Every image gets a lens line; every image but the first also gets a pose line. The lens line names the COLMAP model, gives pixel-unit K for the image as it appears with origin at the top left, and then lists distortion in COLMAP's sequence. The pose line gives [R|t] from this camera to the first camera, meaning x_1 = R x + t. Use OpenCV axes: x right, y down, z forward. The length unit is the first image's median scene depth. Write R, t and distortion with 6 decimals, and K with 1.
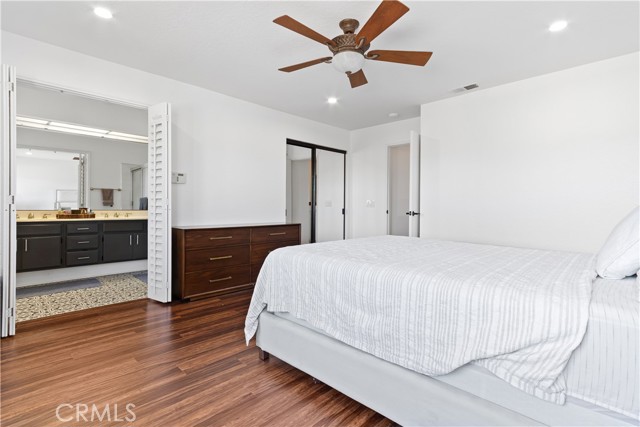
lens RADIAL K [[306.4, 0, 318.7], [0, 306.4, 211.3], [0, 0, 1]] dist [0.012592, 0.001179]
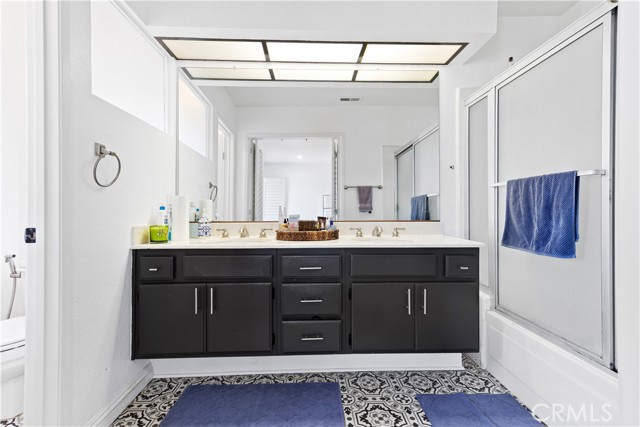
lens RADIAL K [[306.4, 0, 319.9], [0, 306.4, 213.1], [0, 0, 1]] dist [0.012592, 0.001179]
pose [[0.726625, -0.004537, -0.687019, -0.436055], [-0.002094, 0.999959, -0.008819, -0.013426], [0.687031, 0.007847, 0.726586, 0.656110]]
